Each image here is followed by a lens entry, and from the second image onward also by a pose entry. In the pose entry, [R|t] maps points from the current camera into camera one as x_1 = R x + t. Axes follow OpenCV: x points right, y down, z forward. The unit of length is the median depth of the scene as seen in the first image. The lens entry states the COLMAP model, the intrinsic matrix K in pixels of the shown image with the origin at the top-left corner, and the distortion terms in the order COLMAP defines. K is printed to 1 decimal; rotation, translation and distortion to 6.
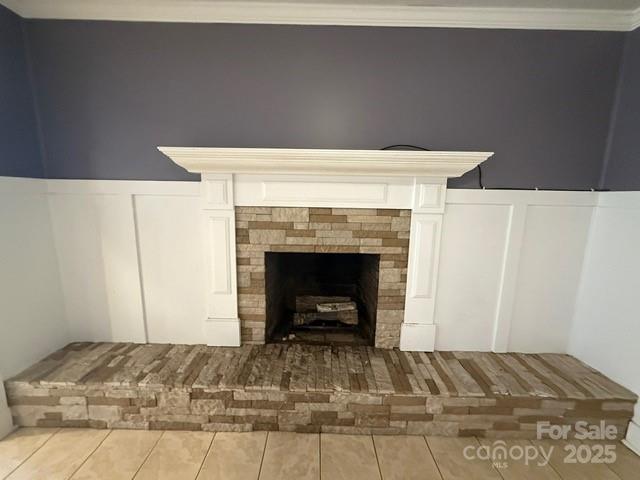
lens RADIAL K [[255.1, 0, 320.0], [0, 255.1, 240.0], [0, 0, 1]] dist [0.003804, 0.000521]
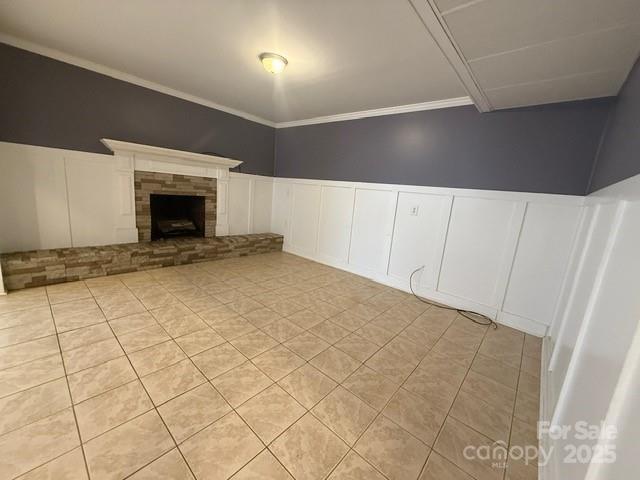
lens RADIAL K [[255.1, 0, 320.0], [0, 255.1, 240.0], [0, 0, 1]] dist [0.003804, 0.000521]
pose [[0.664651, -0.104539, 0.739805, -0.938235], [0.042259, 0.993838, 0.102470, 0.281692], [-0.745958, -0.036843, 0.664973, -1.539622]]
